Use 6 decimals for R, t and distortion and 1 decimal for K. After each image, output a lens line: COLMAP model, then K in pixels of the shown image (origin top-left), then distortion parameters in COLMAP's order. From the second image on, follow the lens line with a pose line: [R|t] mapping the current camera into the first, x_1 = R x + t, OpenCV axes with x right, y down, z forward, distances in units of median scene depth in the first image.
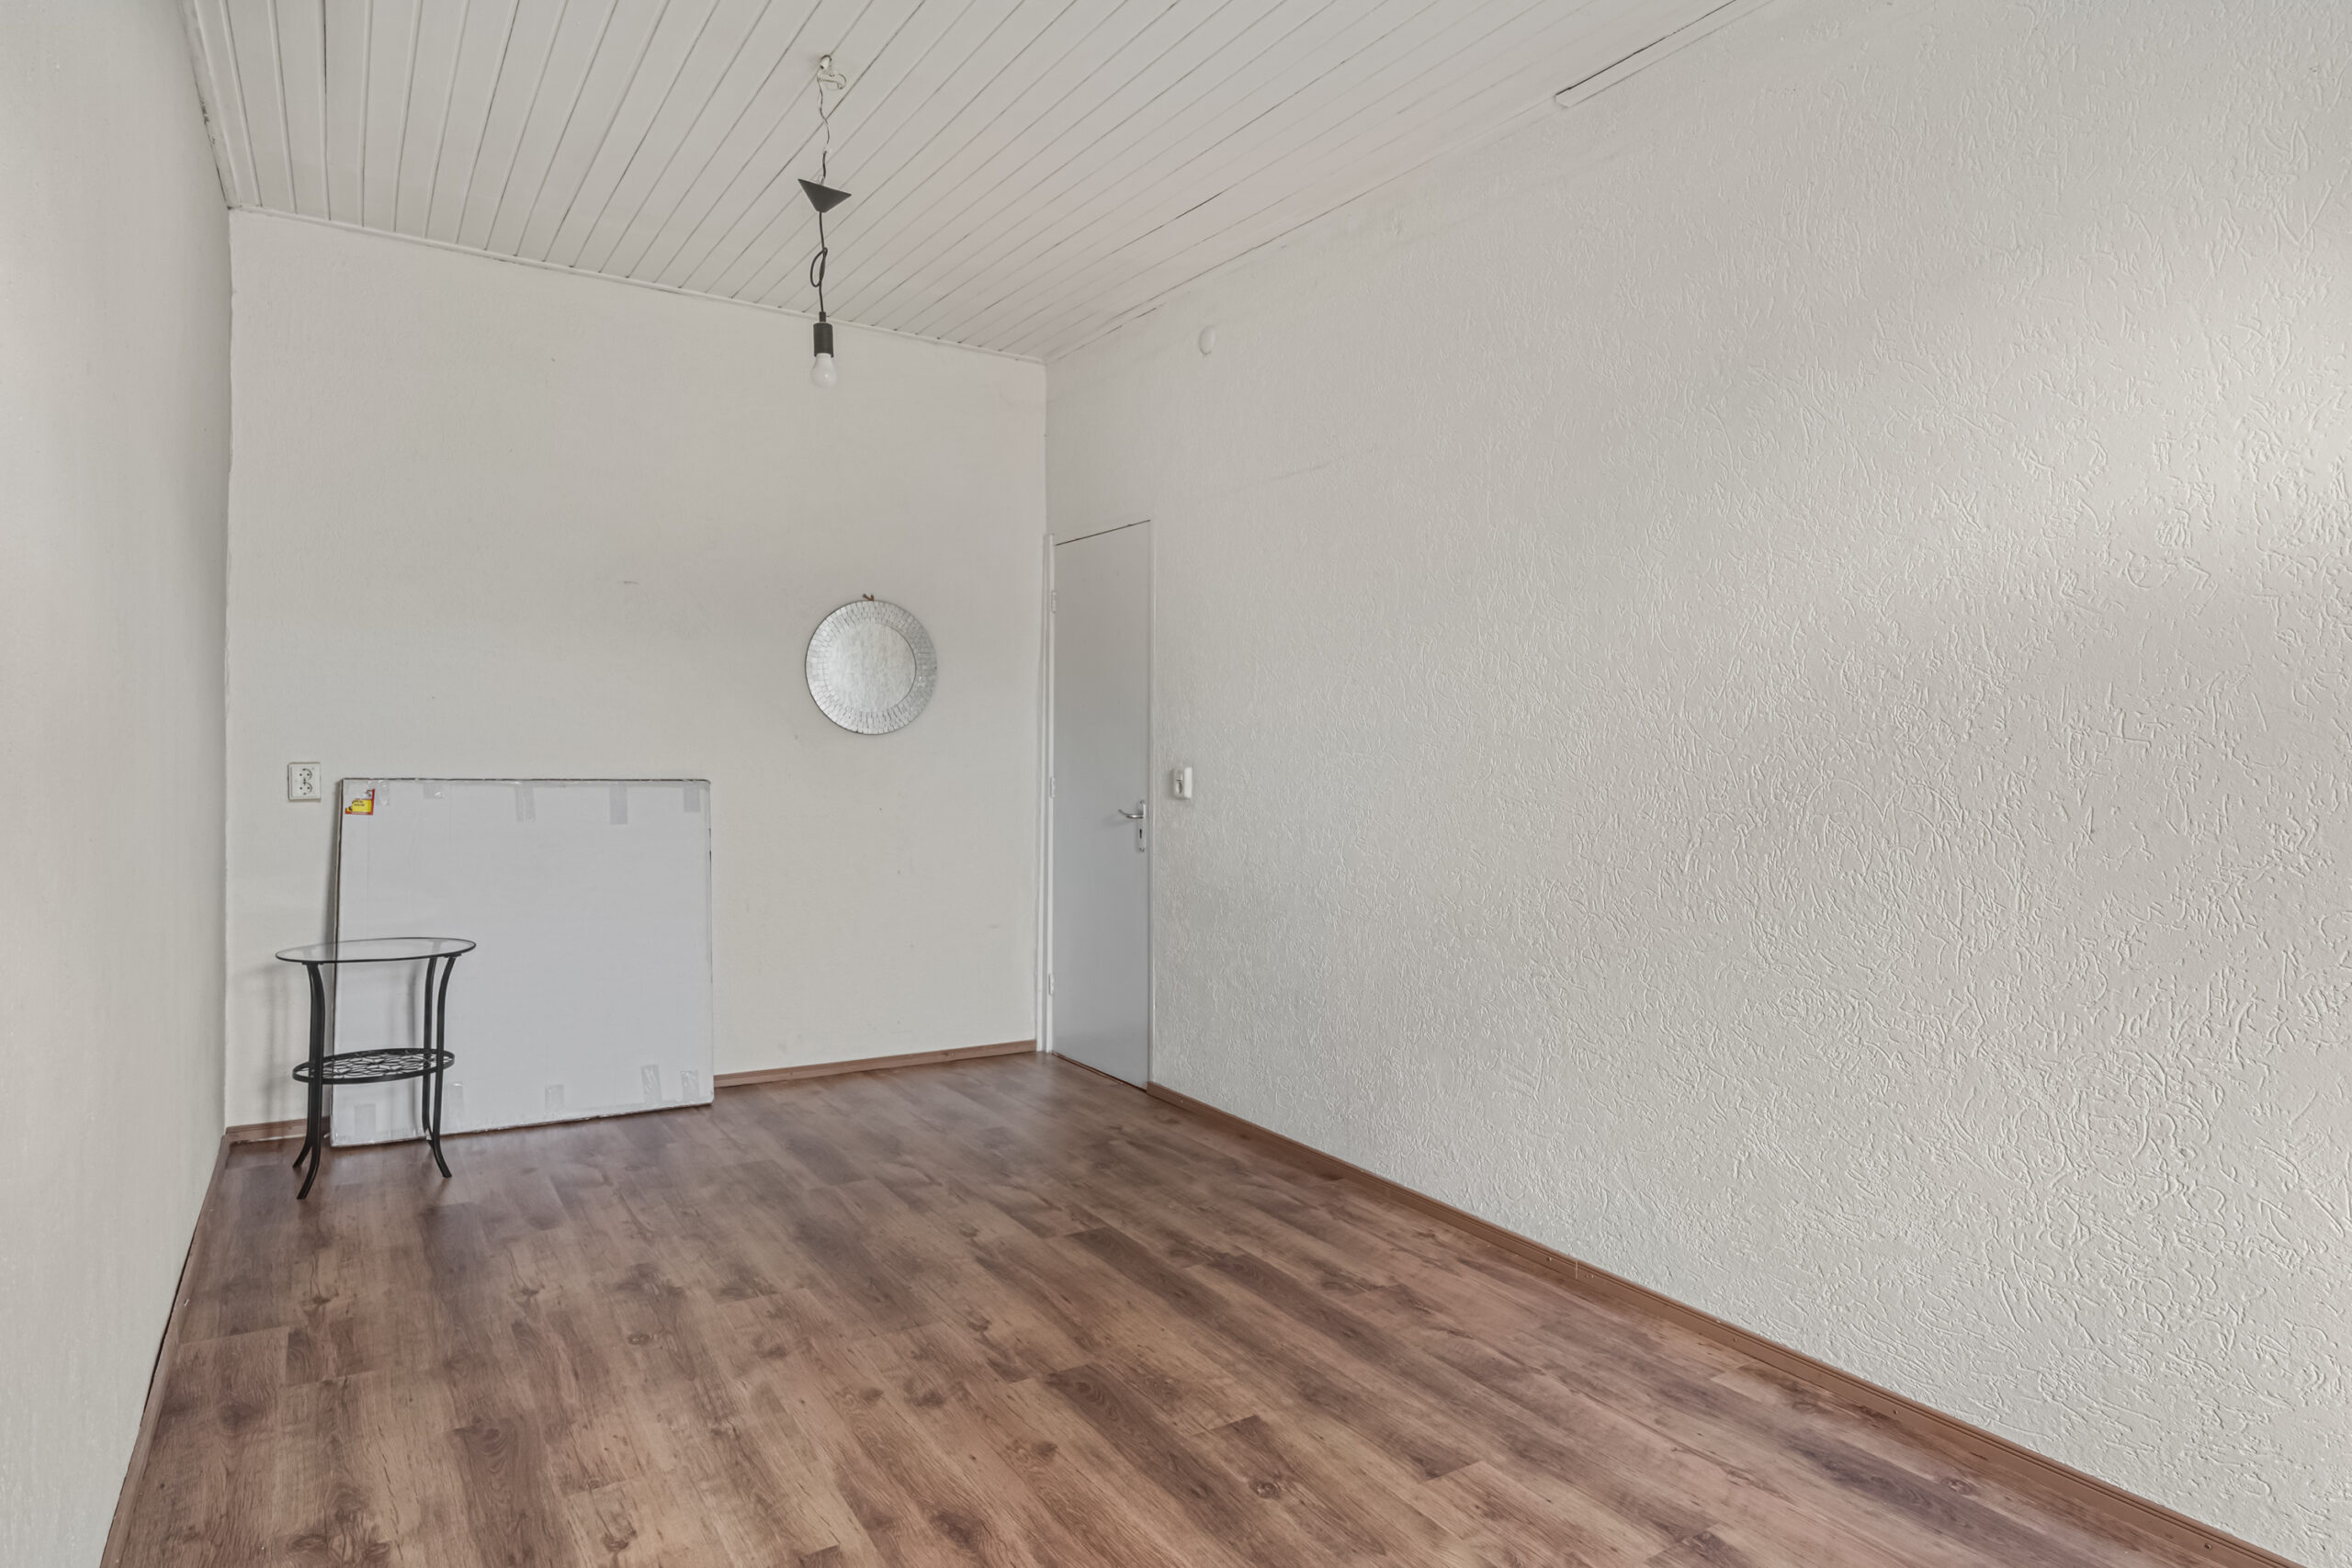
lens RADIAL K [[1269.7, 0, 1177.5], [0, 1269.7, 772.1], [0, 0, 1]] dist [0.012609, -0.002684]
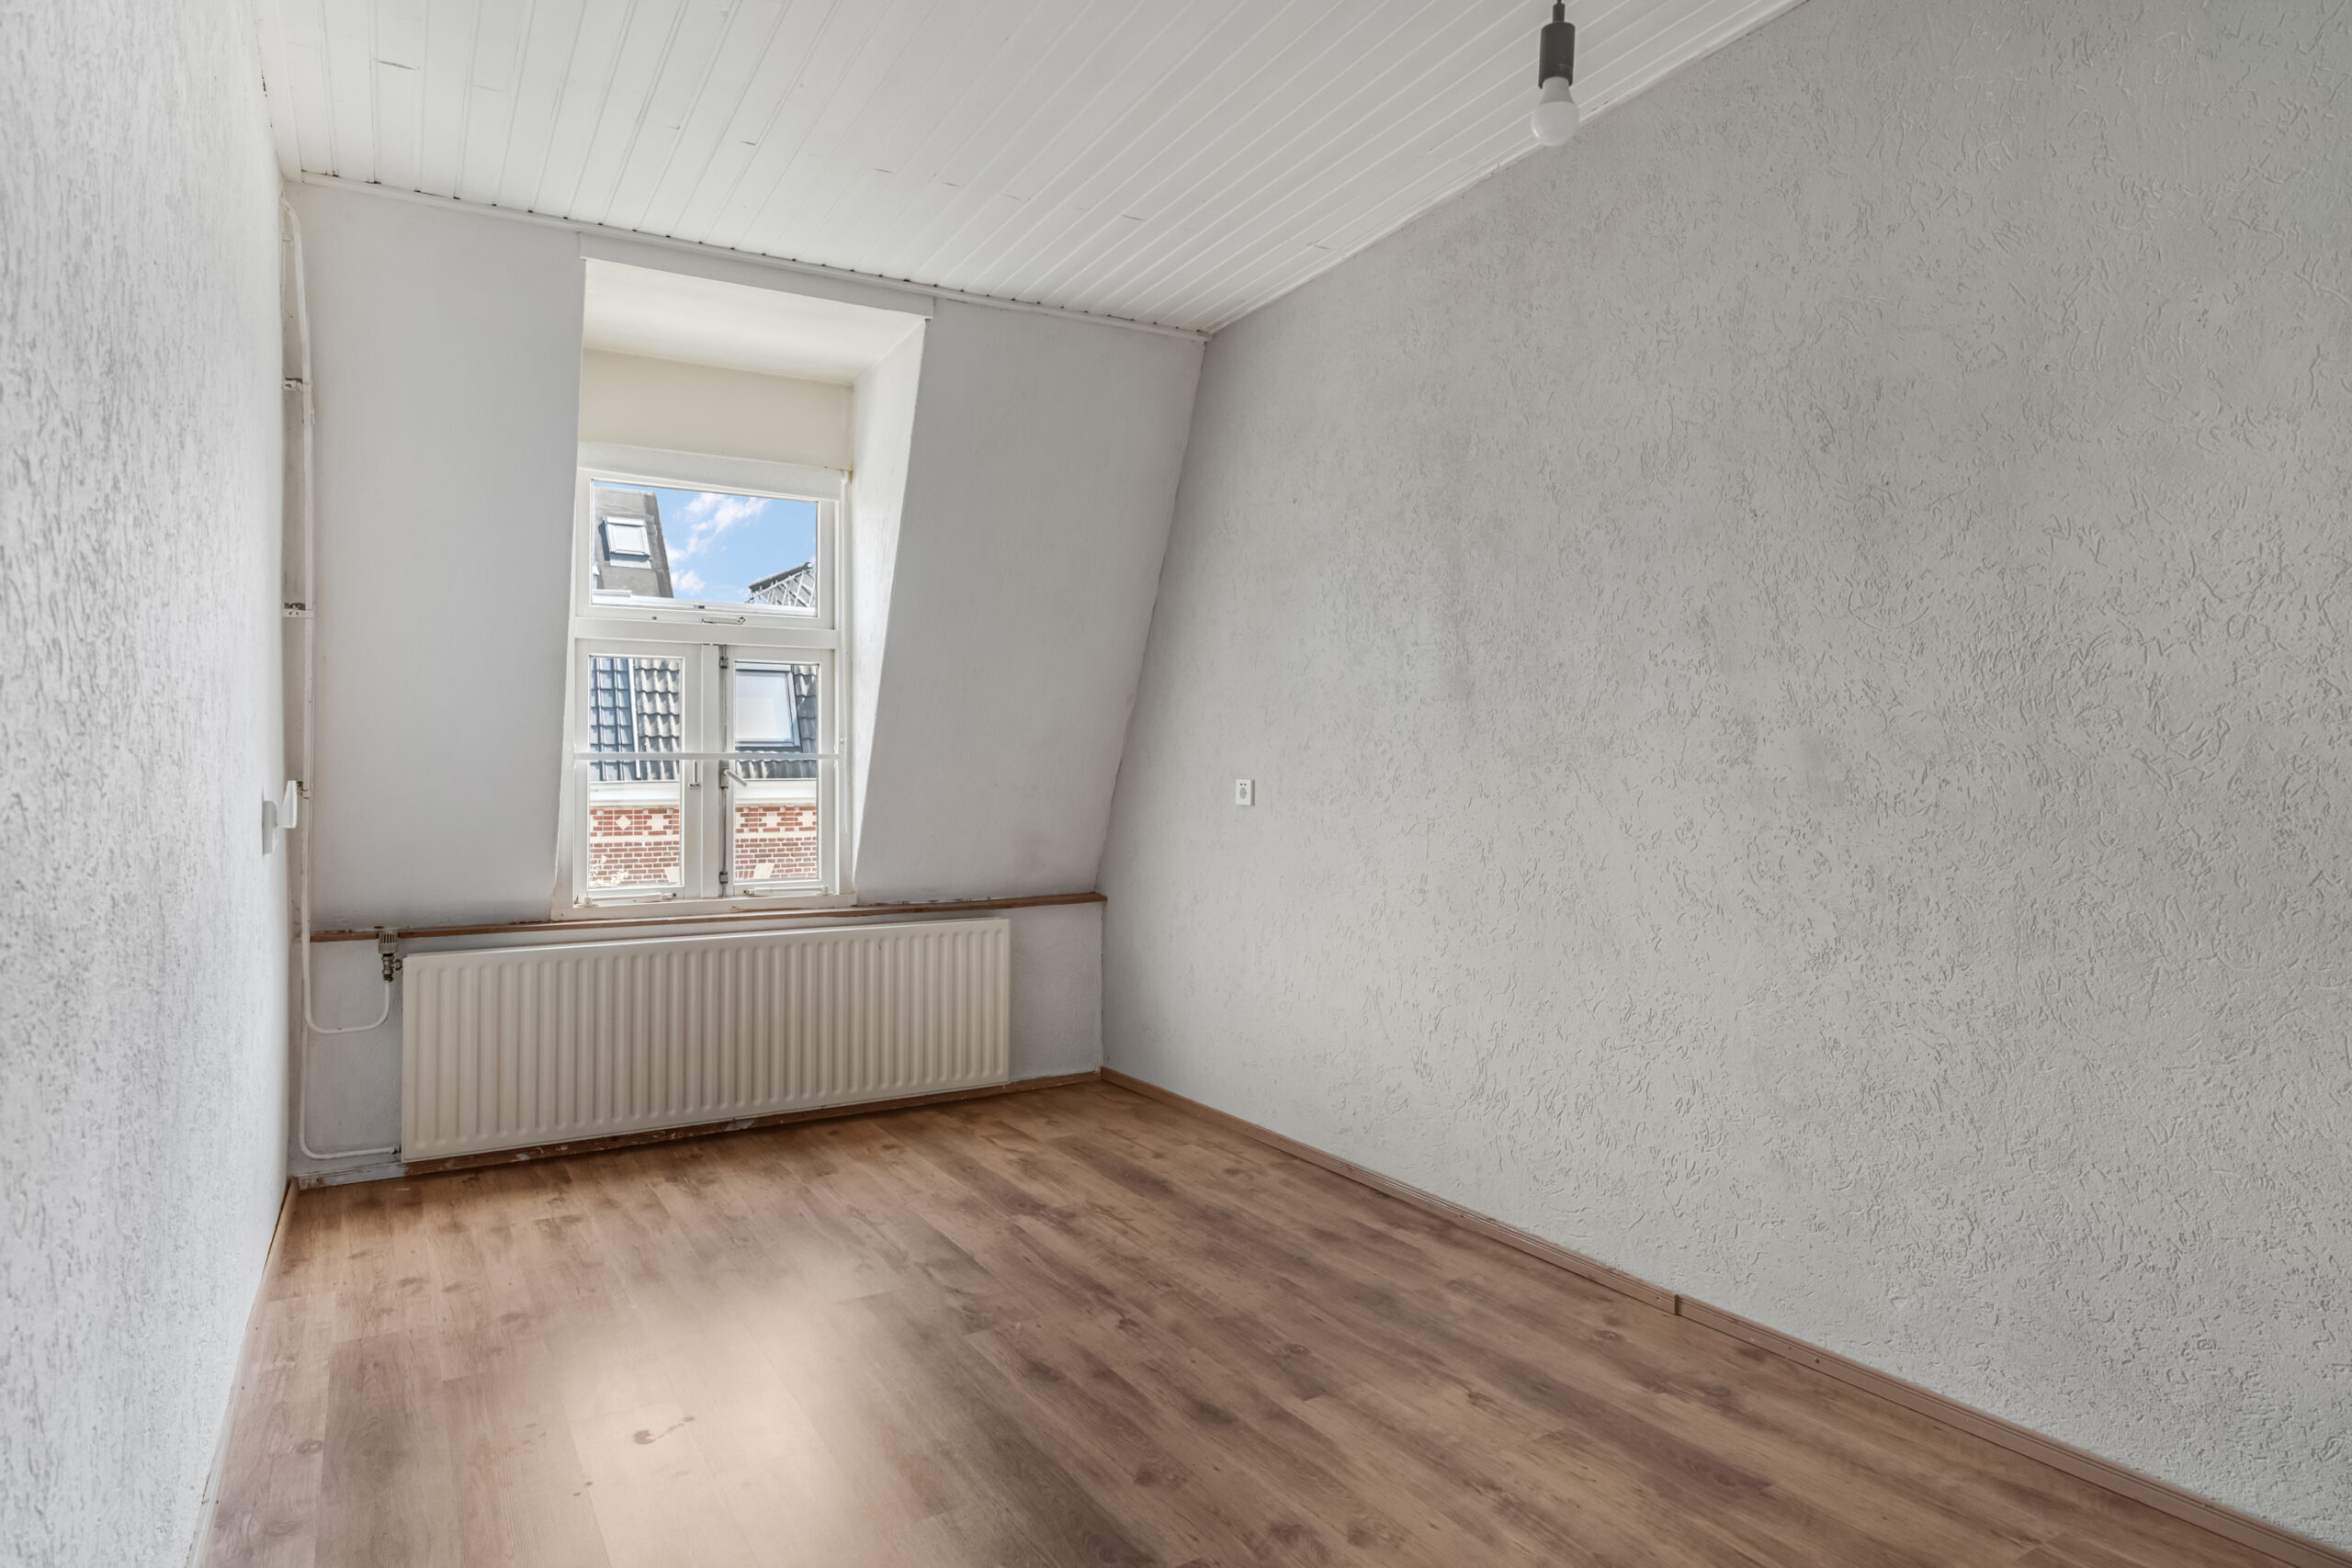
lens RADIAL K [[1269.7, 0, 1172.3], [0, 1269.7, 780.0], [0, 0, 1]] dist [0.012609, -0.002684]
pose [[-0.999628, 0.007618, 0.026169, -0.153892], [0.008384, 0.999535, 0.029312, -0.038417], [-0.025934, 0.029520, -0.999228, 1.973062]]
